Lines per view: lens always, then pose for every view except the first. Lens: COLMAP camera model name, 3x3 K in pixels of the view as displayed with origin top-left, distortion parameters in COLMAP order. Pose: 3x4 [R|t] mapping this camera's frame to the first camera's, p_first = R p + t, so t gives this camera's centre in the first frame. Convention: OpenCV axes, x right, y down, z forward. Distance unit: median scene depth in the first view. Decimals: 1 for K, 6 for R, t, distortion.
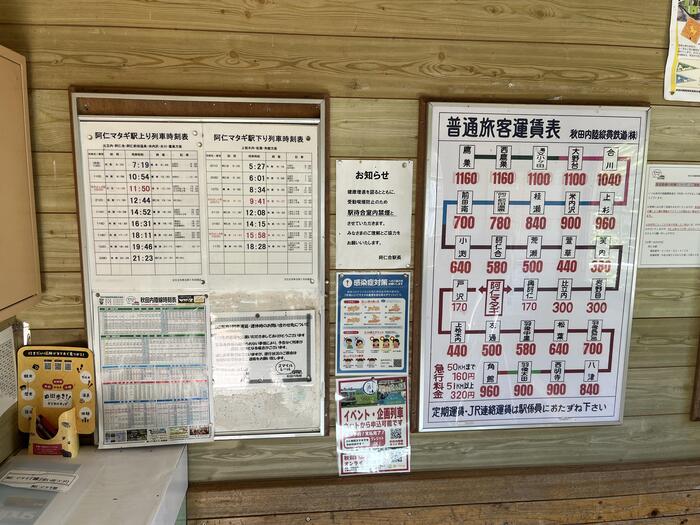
lens RADIAL K [[558.7, 0, 350.0], [0, 558.7, 262.5], [0, 0, 1]] dist [-0.005711, -0.011093]
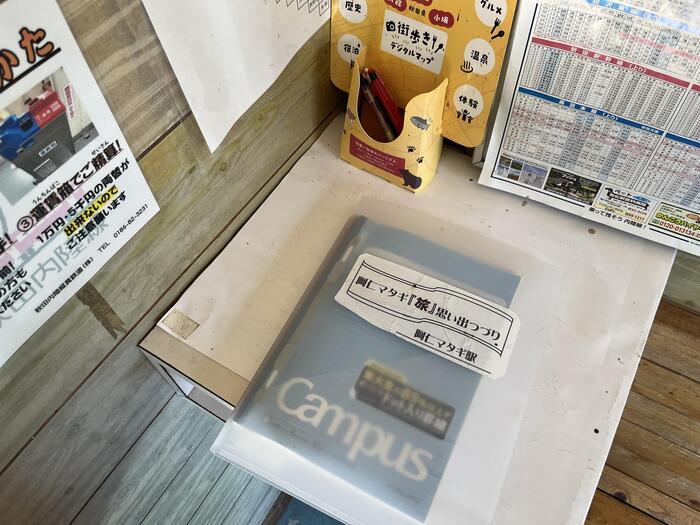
lens RADIAL K [[558.7, 0, 350.0], [0, 558.7, 262.5], [0, 0, 1]] dist [-0.005711, -0.011093]
pose [[0.817835, 0.443044, -0.367230, -0.342550], [-0.058029, 0.698401, 0.713350, 0.072404], [0.572519, -0.562093, 0.596886, 0.642314]]
